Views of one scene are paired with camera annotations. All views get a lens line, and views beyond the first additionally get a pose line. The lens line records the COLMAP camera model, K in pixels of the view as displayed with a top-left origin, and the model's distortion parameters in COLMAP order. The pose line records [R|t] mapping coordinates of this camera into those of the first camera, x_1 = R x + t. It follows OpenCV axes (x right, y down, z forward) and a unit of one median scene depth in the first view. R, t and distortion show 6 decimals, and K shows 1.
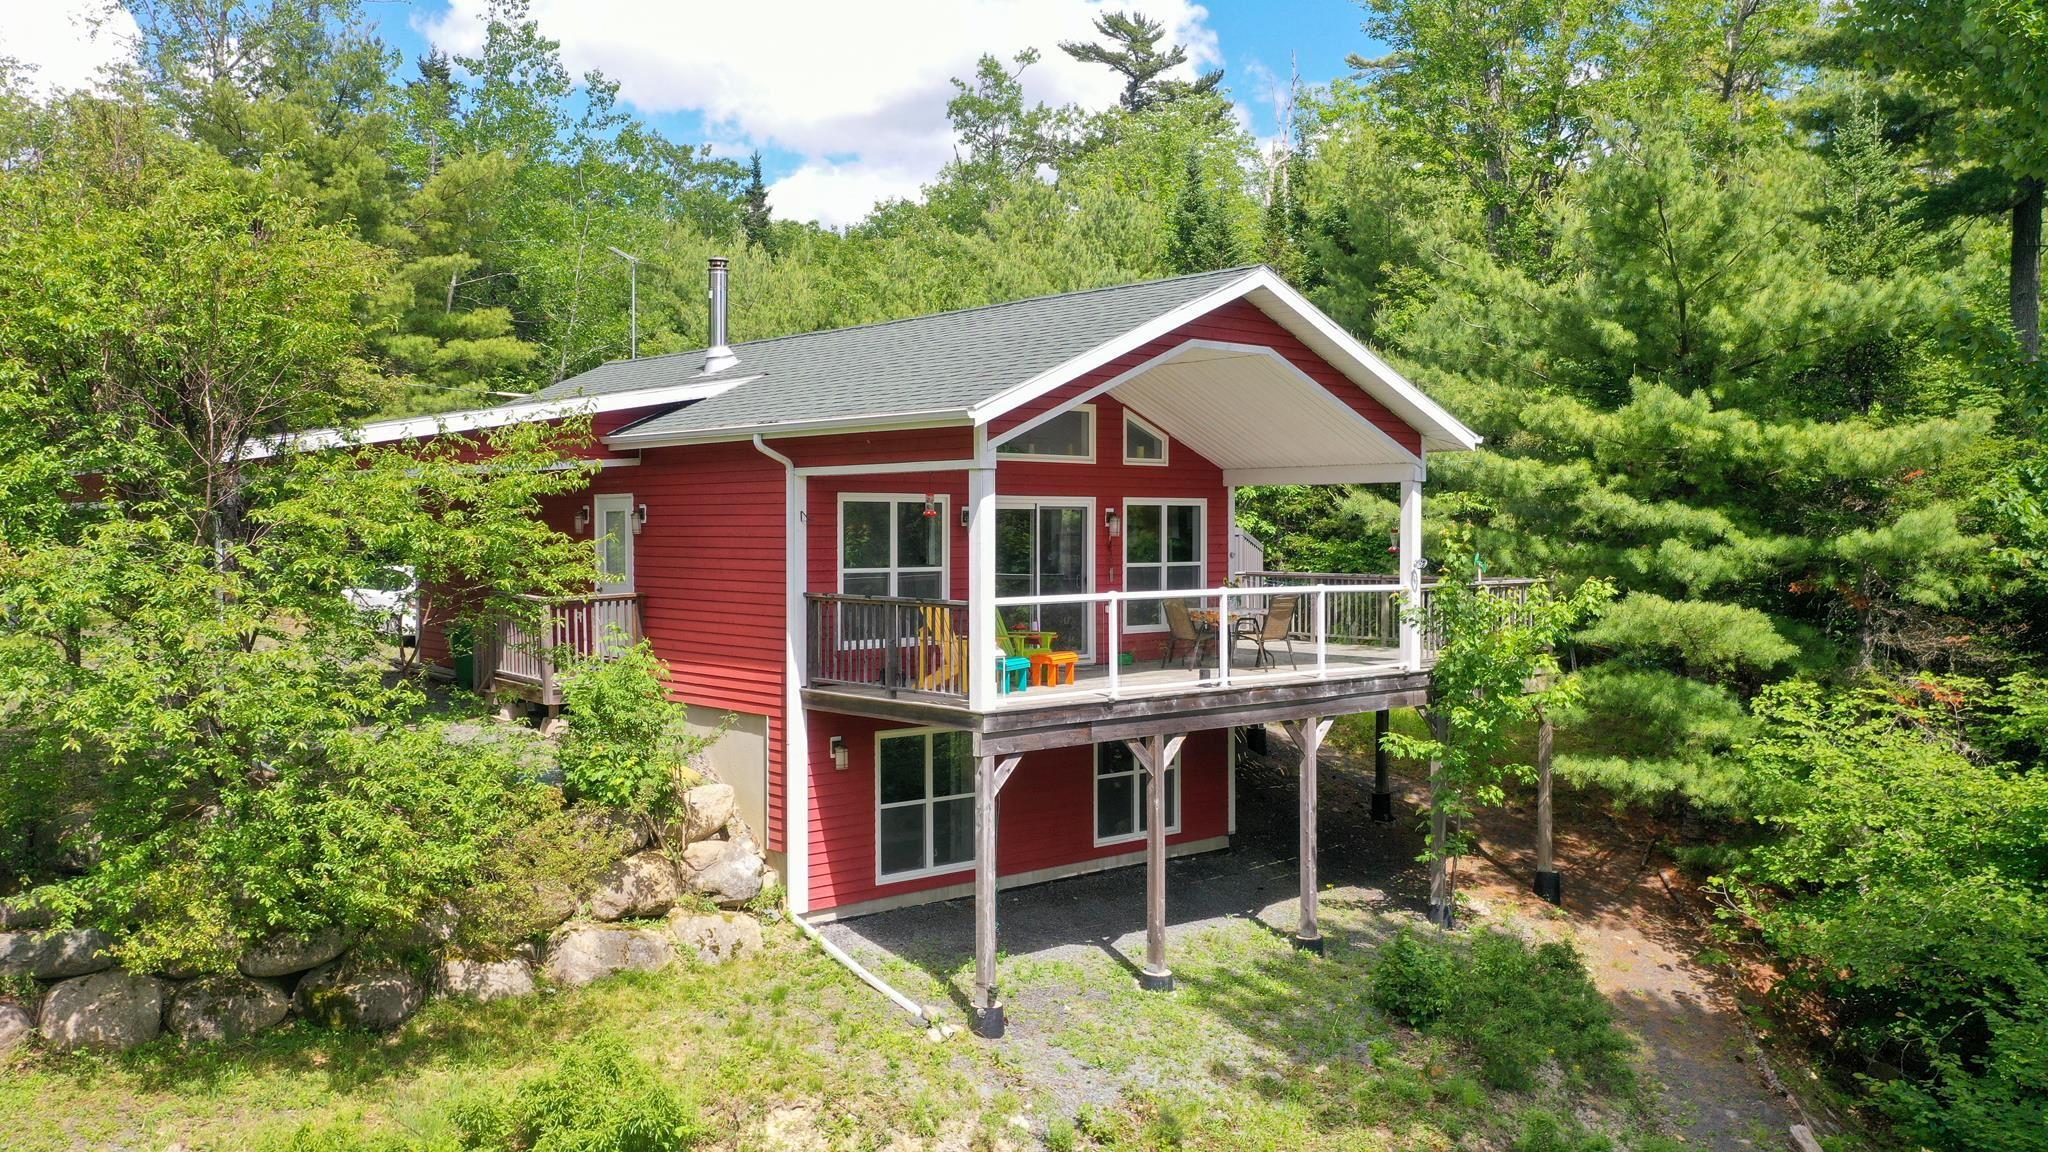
lens RADIAL K [[1680.2, 0, 1028.1], [0, 1680.2, 571.4], [0, 0, 1]] dist [-0.013252, -0.009223]
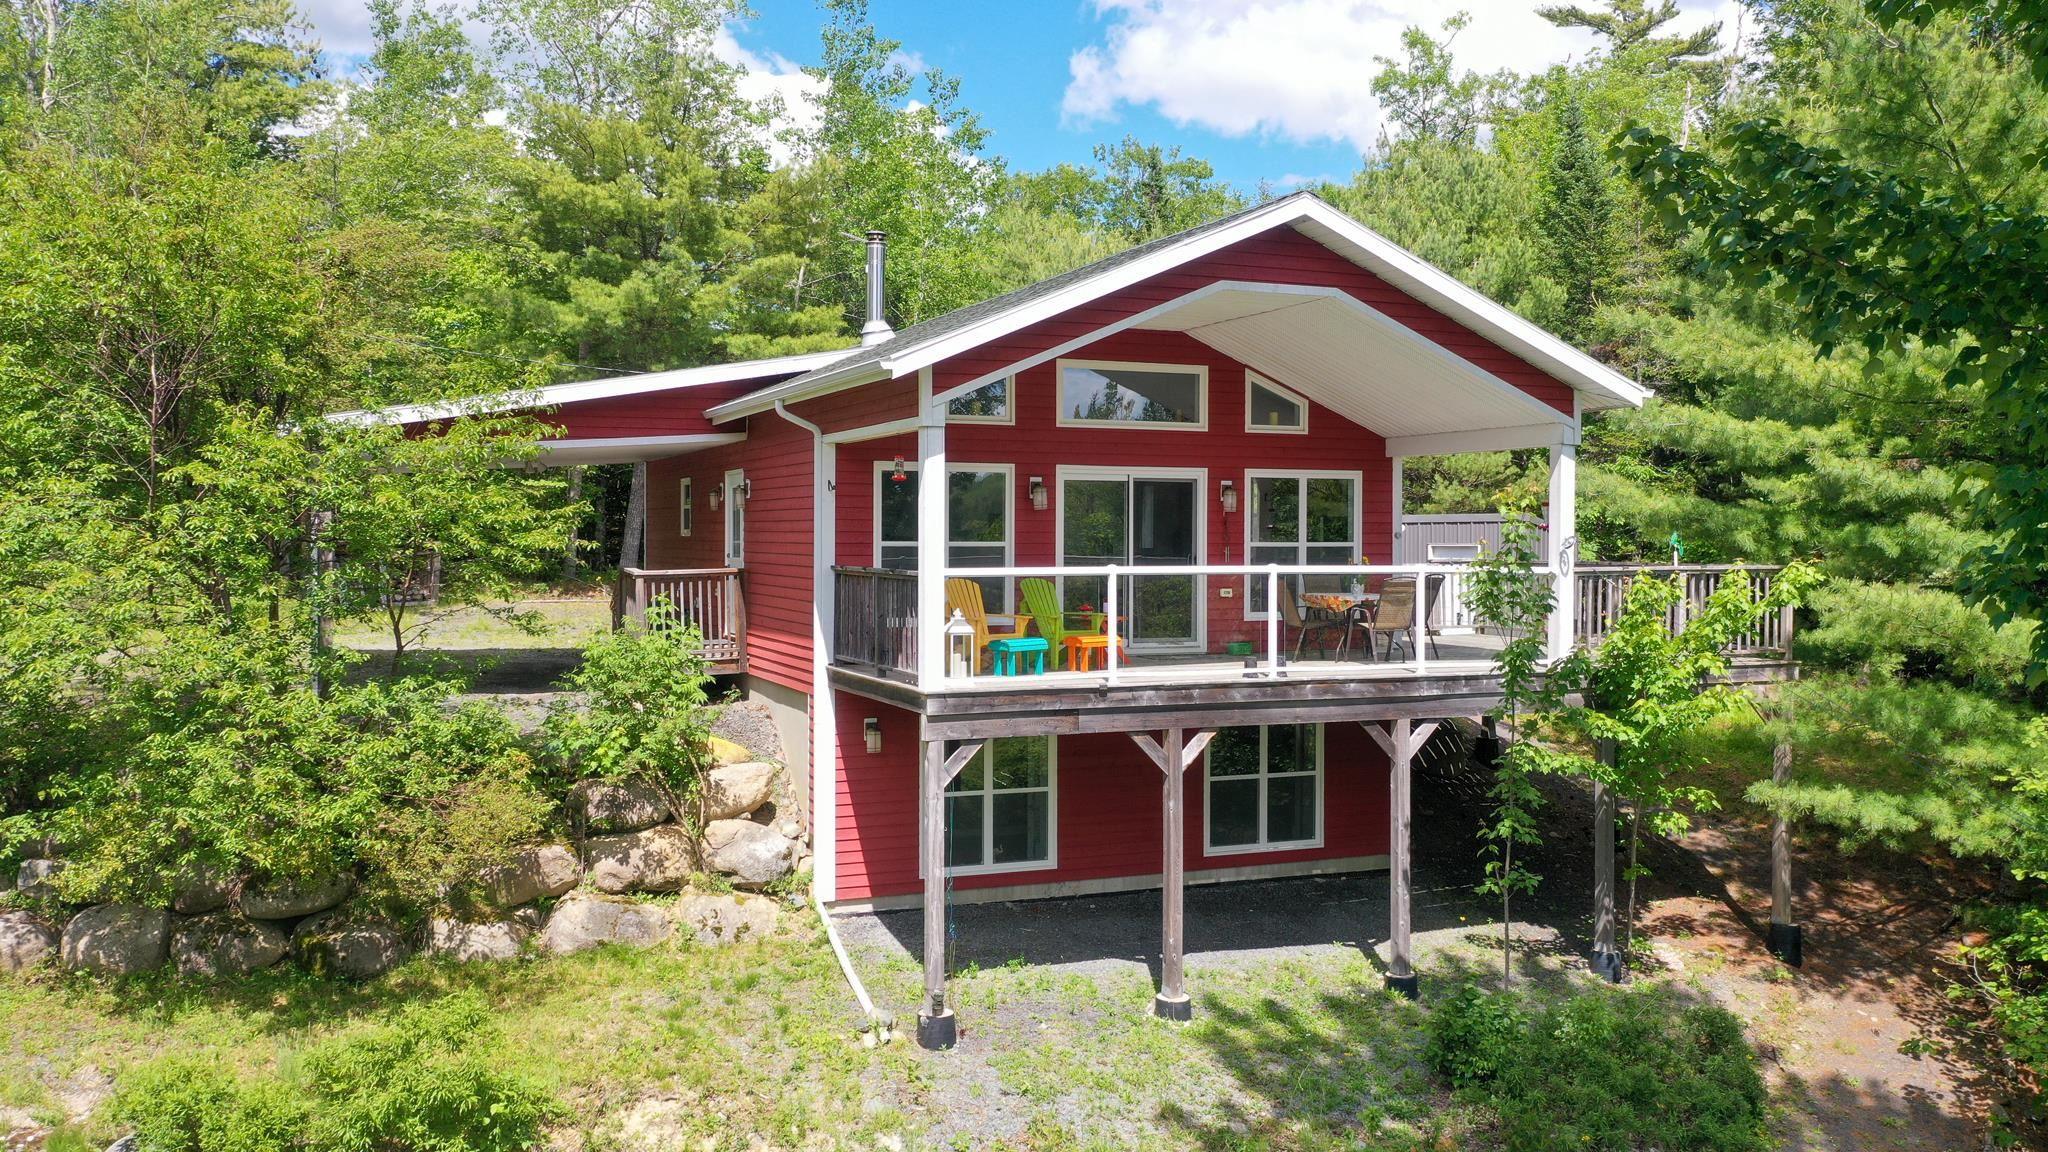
lens RADIAL K [[1680.2, 0, 1036.5], [0, 1680.2, 565.3], [0, 0, 1]] dist [-0.013252, -0.009223]
pose [[0.943397, 0.007871, -0.331572, 0.286793], [-0.010861, 0.999915, -0.007165, 0.017476], [0.331487, 0.010360, 0.943403, 0.133030]]
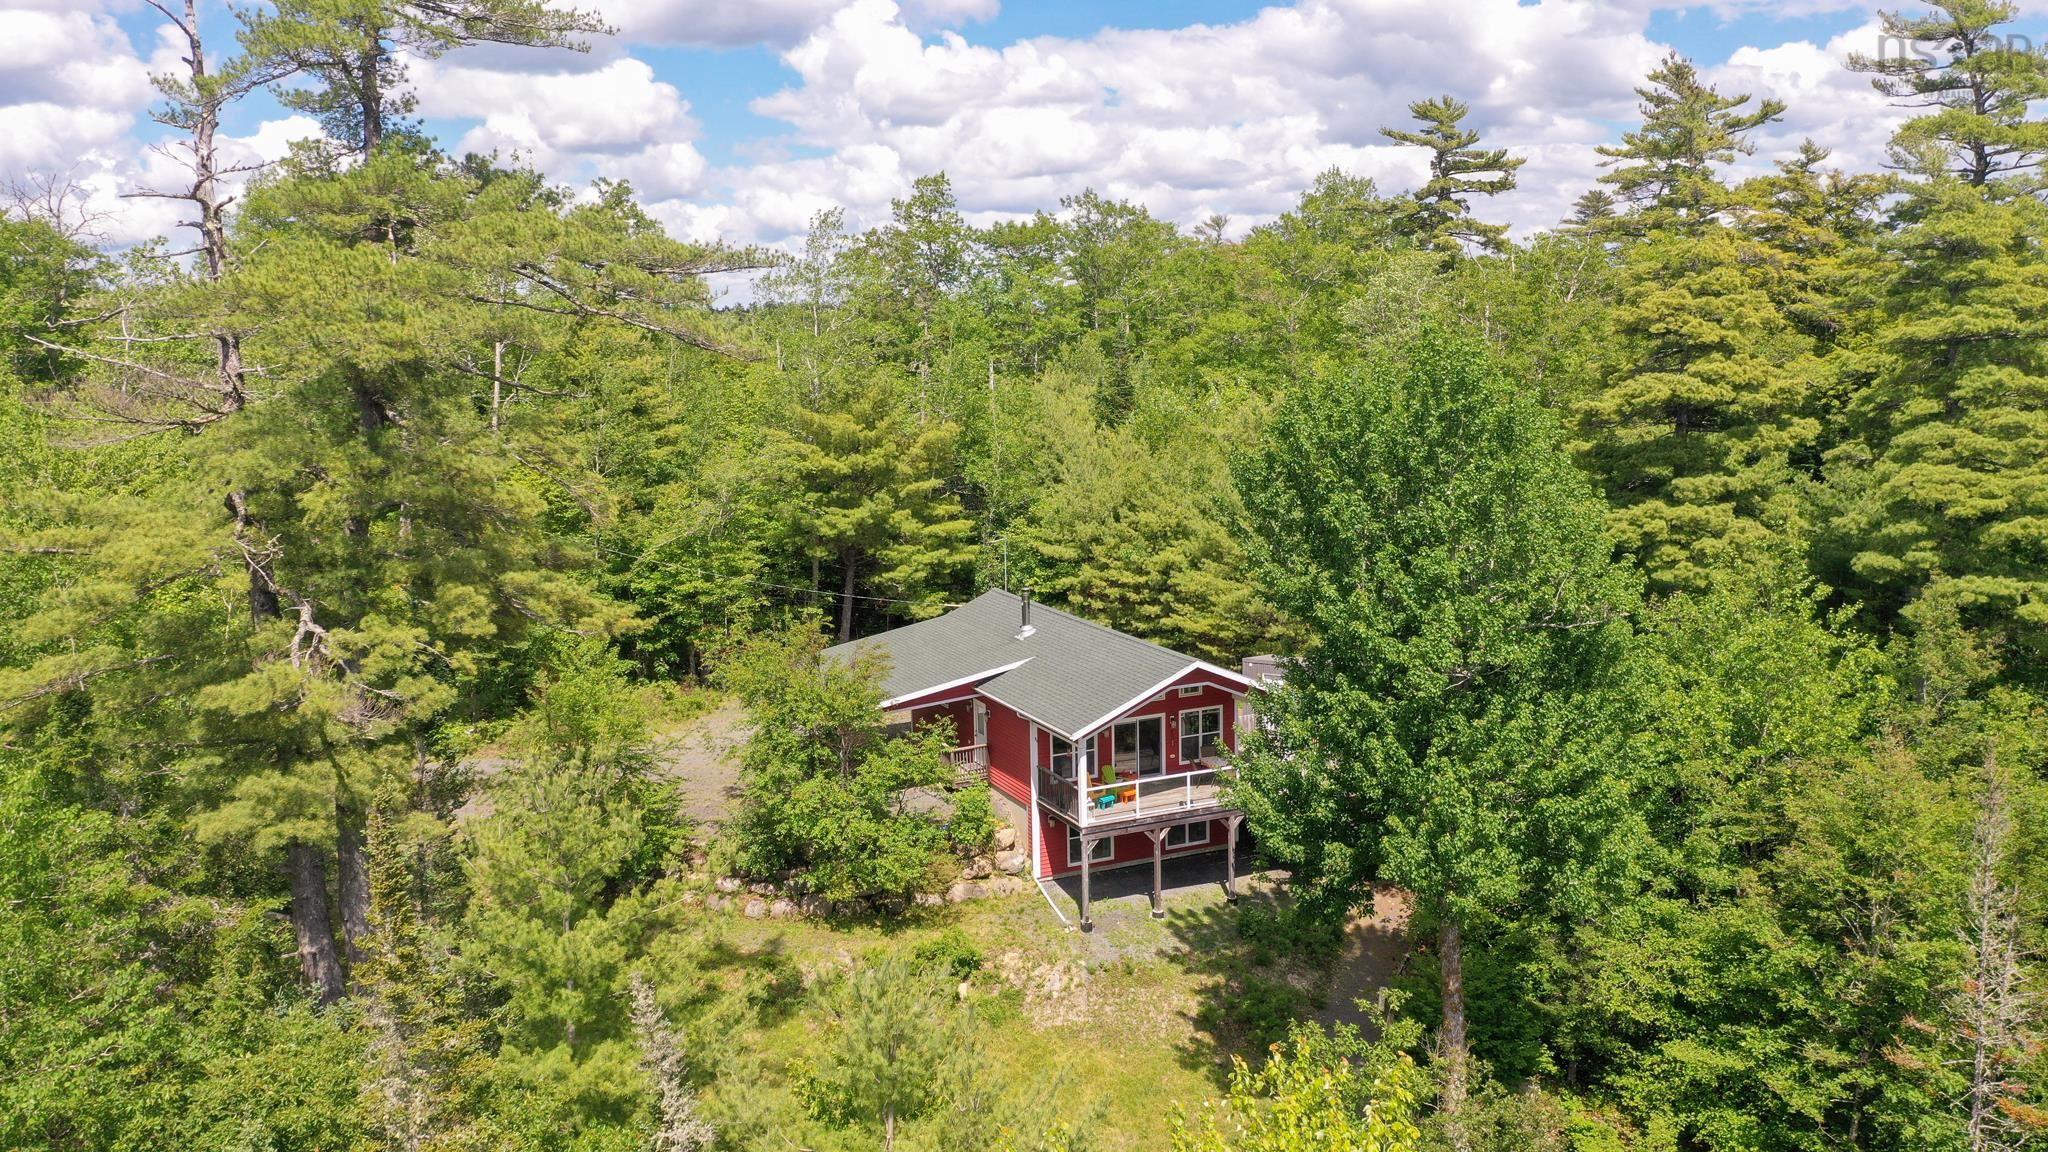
lens RADIAL K [[1680.2, 0, 1024.7], [0, 1680.2, 574.6], [0, 0, 1]] dist [-0.013252, -0.009223]
pose [[0.953396, 0.030238, -0.300204, 0.652578], [0.014598, 0.989178, 0.145994, -0.687238], [0.301369, -0.143572, 0.942637, -1.531545]]
